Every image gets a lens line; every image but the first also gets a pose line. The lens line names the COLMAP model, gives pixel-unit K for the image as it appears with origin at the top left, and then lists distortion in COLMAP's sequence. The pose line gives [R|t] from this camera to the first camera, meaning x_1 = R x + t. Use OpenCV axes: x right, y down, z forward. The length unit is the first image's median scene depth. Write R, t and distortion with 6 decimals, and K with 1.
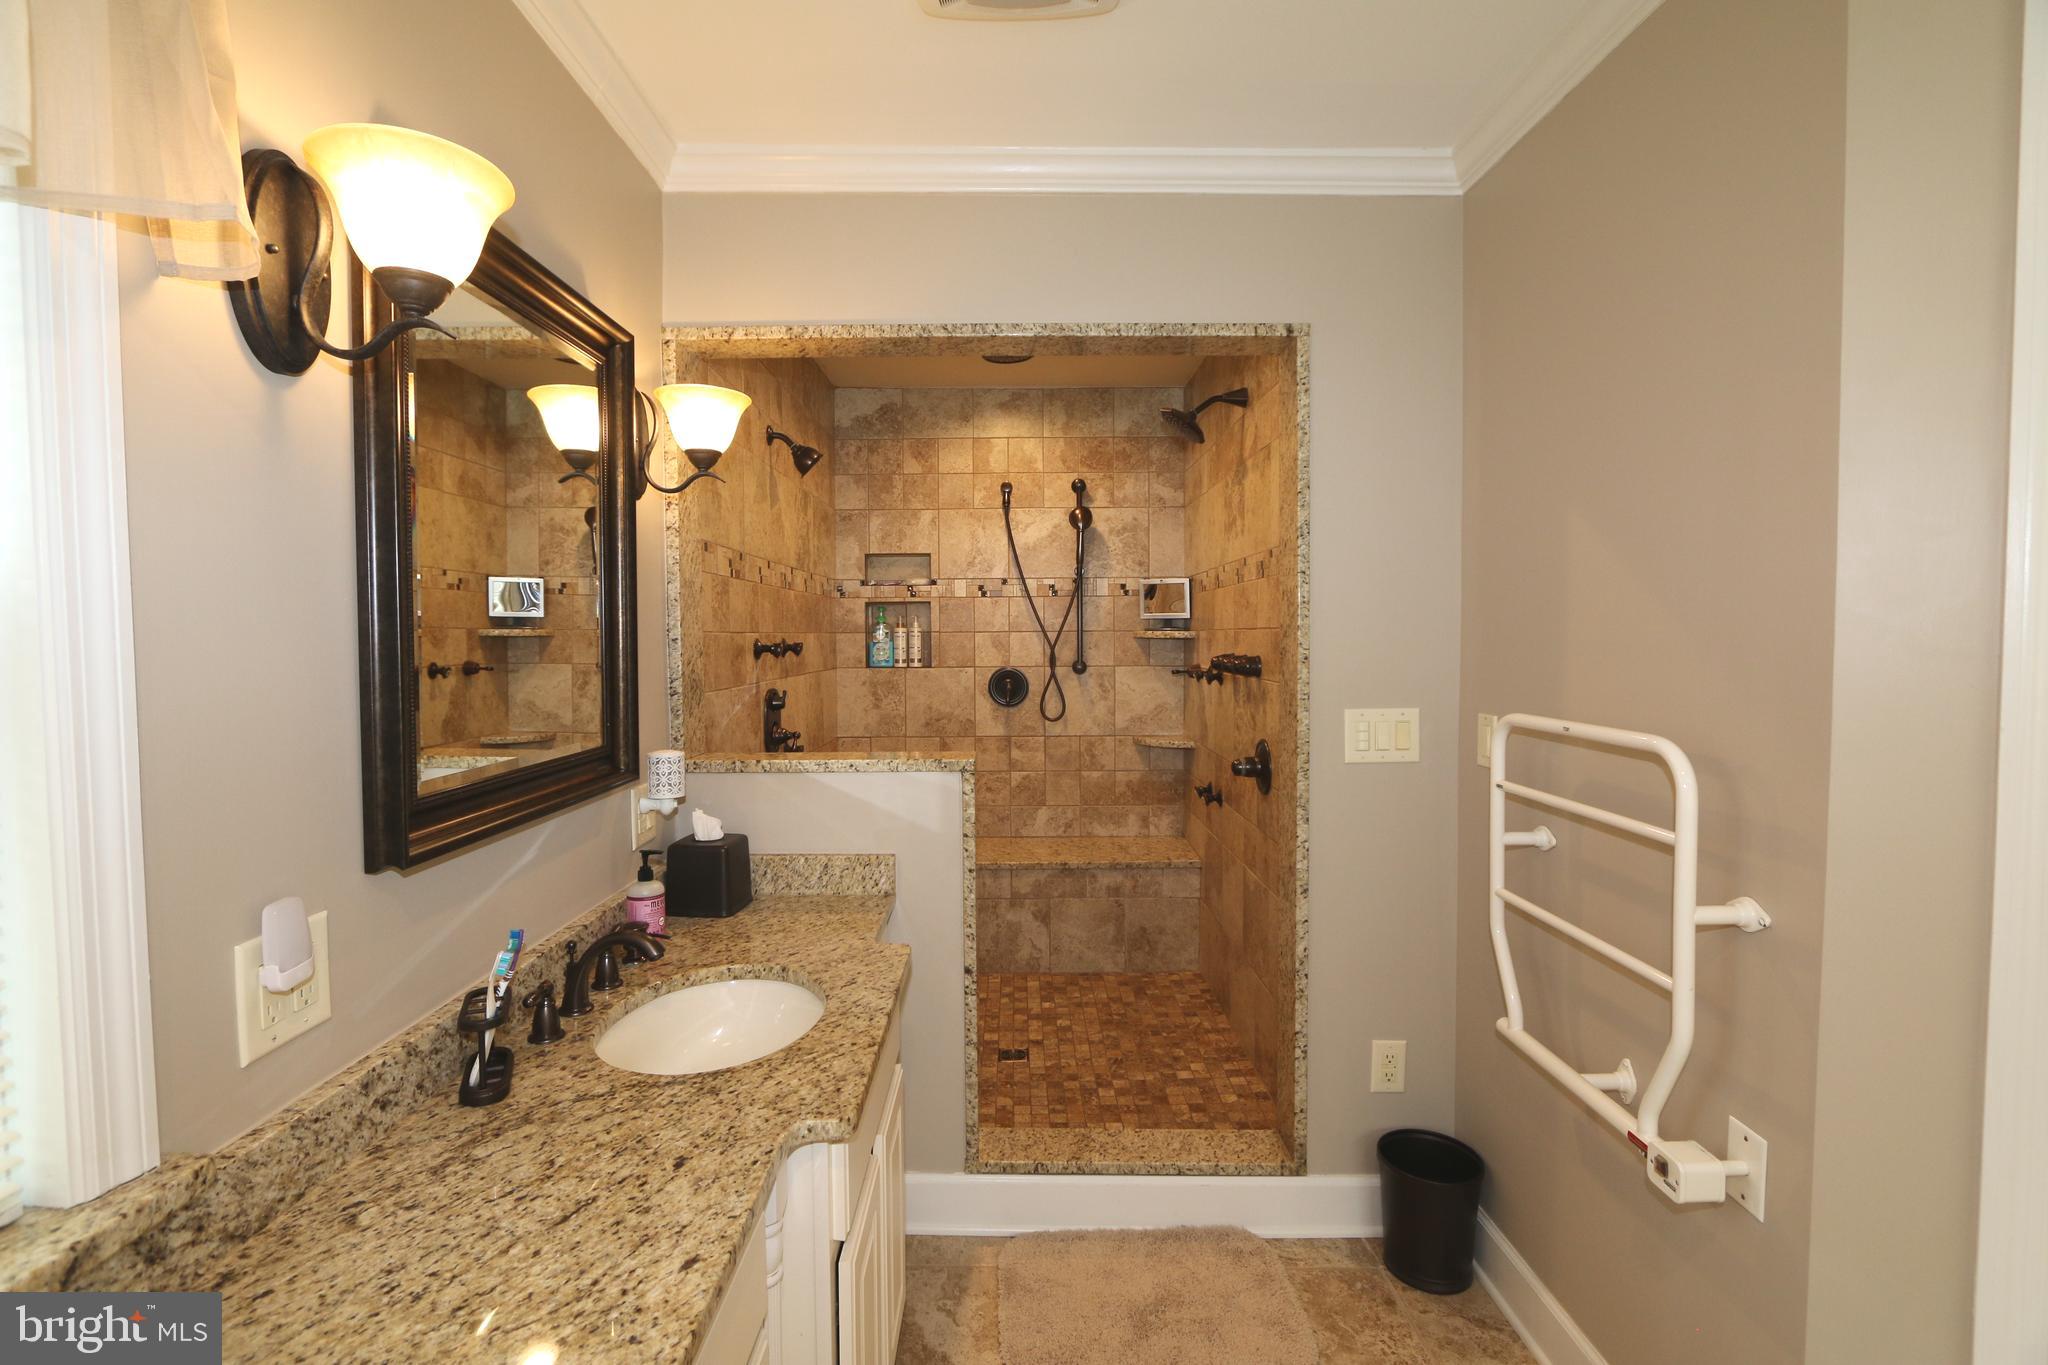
lens RADIAL K [[936.9, 0, 1024.0], [0, 936.9, 682.5], [0, 0, 1]] dist [-0.022431, 0.005112]
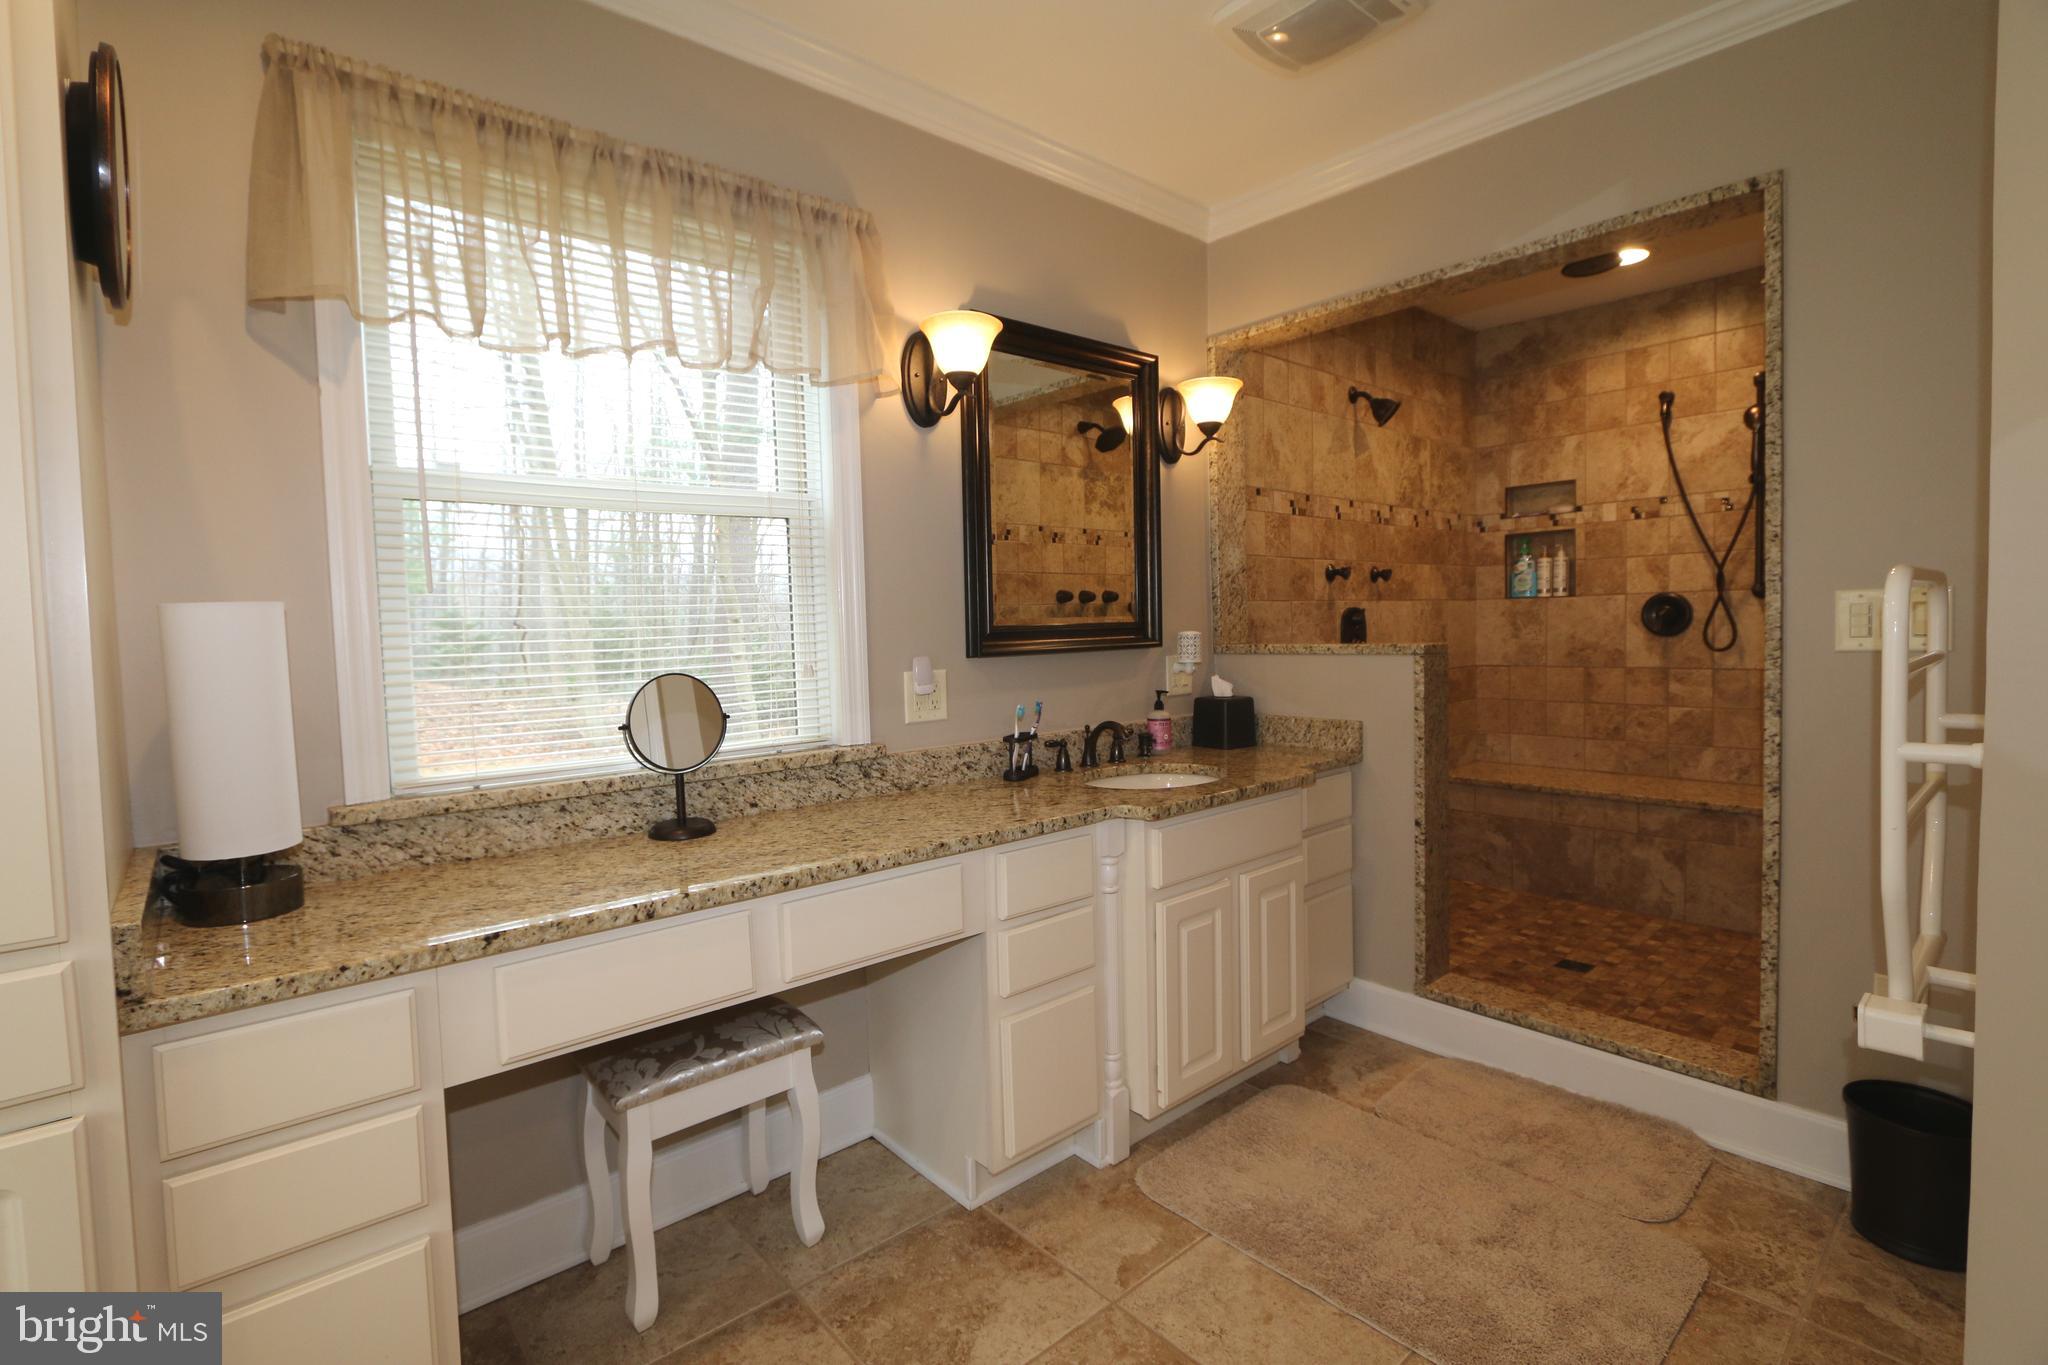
lens RADIAL K [[936.9, 0, 1024.0], [0, 936.9, 682.5], [0, 0, 1]] dist [-0.022431, 0.005112]
pose [[0.666805, 0.032055, -0.744542, 0.267521], [-0.010769, 0.999385, 0.033382, 0.052512], [0.745154, -0.014242, 0.666740, -0.089700]]
